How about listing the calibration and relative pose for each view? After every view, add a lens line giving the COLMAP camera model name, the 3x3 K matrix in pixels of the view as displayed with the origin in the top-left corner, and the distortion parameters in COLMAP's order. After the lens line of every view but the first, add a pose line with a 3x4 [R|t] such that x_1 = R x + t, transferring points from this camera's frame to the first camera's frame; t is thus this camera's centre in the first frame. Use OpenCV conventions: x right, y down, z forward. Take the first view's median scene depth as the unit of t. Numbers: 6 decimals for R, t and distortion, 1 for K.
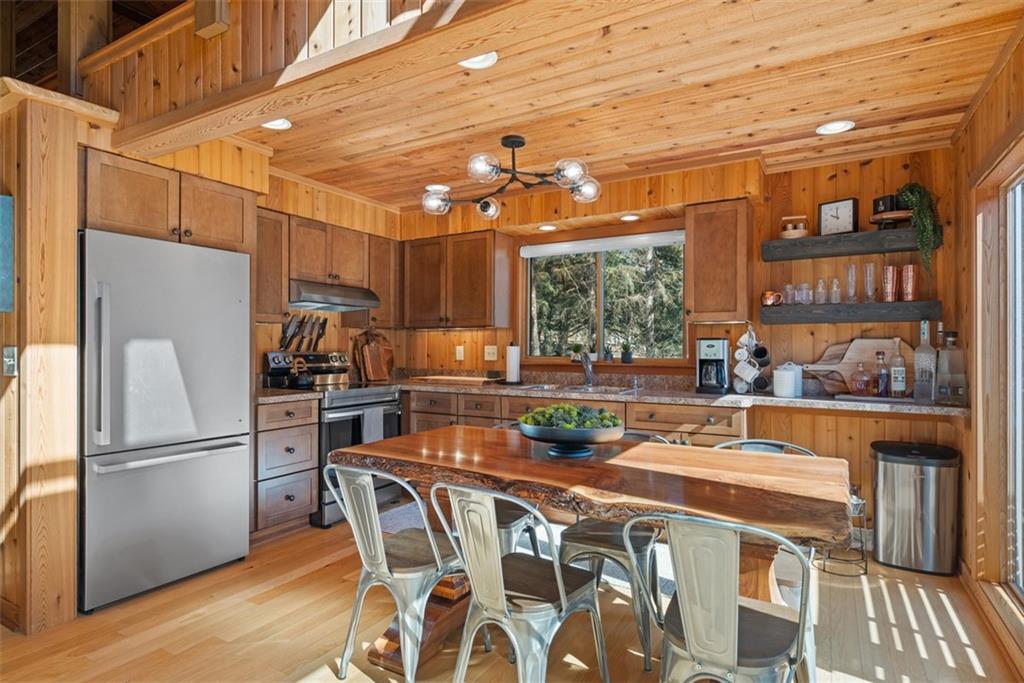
lens RADIAL K [[553.3, 0, 512.5], [0, 553.3, 339.6], [0, 0, 1]] dist [0.000193, 0.000616]
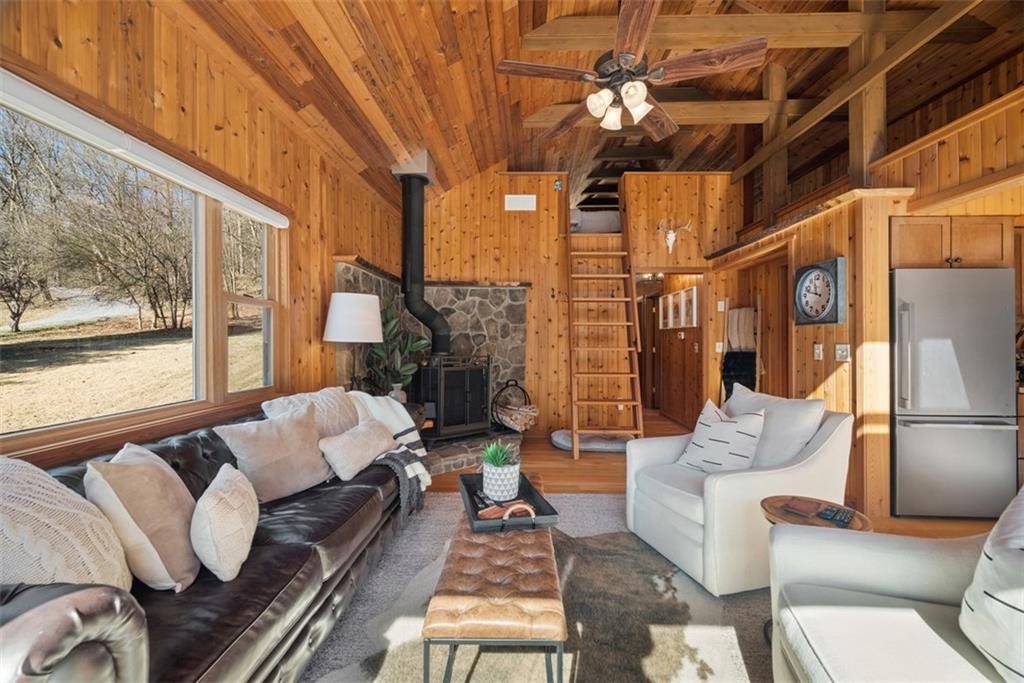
lens RADIAL K [[412.5, 0, 511.1], [0, 412.5, 338.2], [0, 0, 1]] dist [0.002037, 0.000630]
pose [[0.480030, -0.006952, -0.877225, -0.185246], [0.009671, 0.999950, -0.002633, -0.007227], [0.877199, -0.007220, 0.480073, -0.367263]]
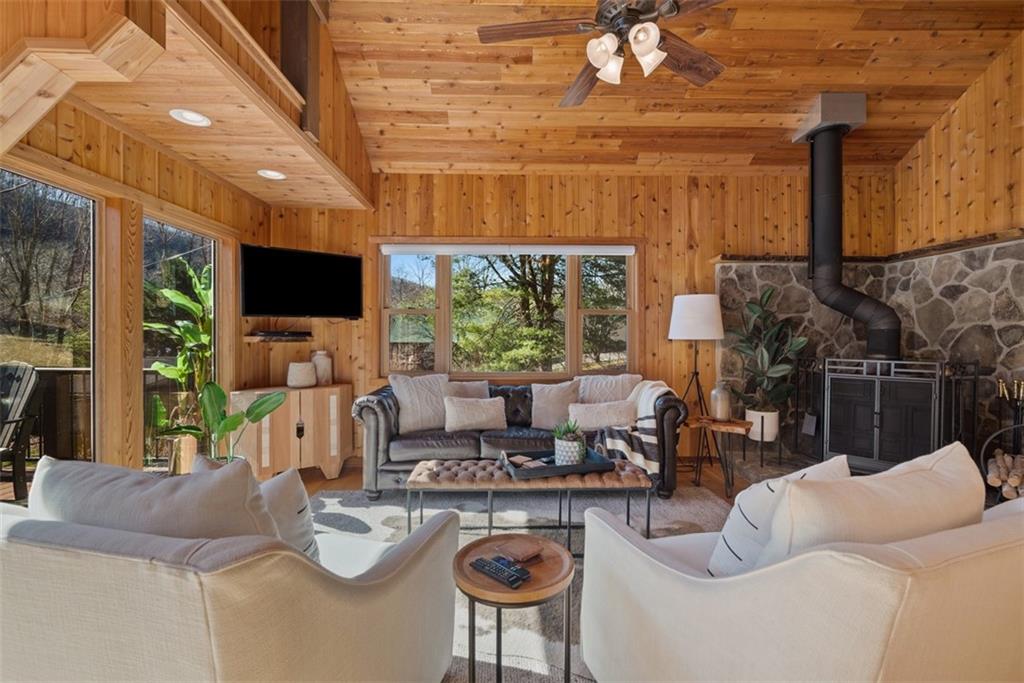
lens RADIAL K [[439.7, 0, 513.7], [0, 439.7, 345.4], [0, 0, 1]] dist [0.002227, -0.000856]
pose [[-0.851273, 0.002394, -0.524717, -0.234579], [0.003281, 0.999994, -0.000761, 0.009977], [0.524713, -0.002370, -0.851276, 0.480168]]
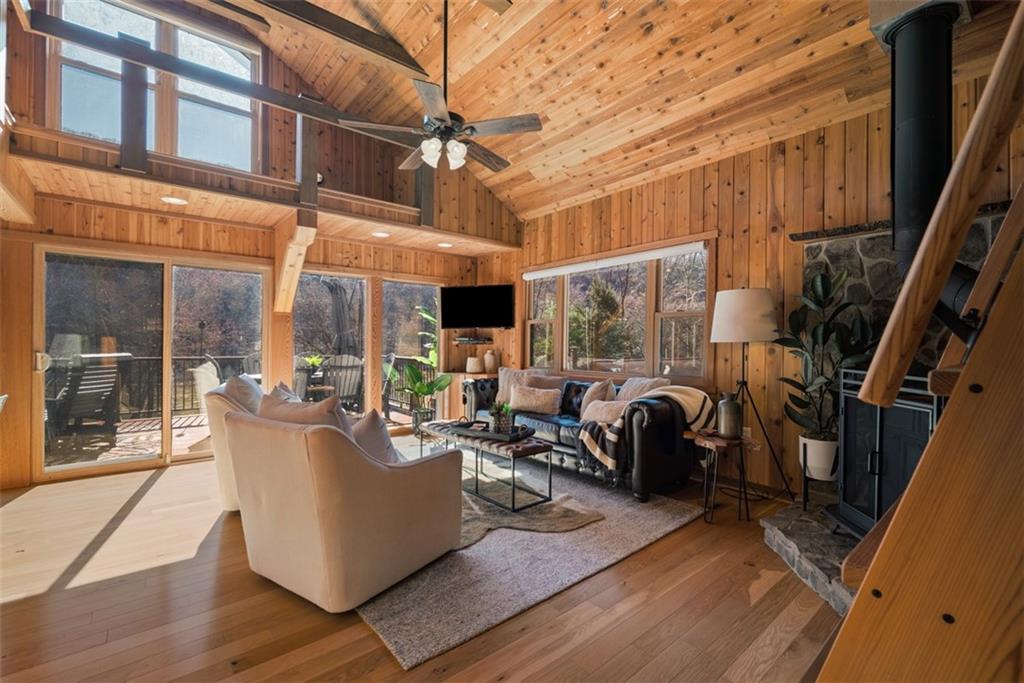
lens RADIAL K [[439.7, 0, 512.5], [0, 439.7, 344.6], [0, 0, 1]] dist [0.002227, -0.000856]
pose [[-0.942059, -0.009340, 0.335316, -1.058782], [-0.013691, 0.999850, -0.010616, 0.016938], [-0.335167, -0.014592, -0.942046, 0.826618]]
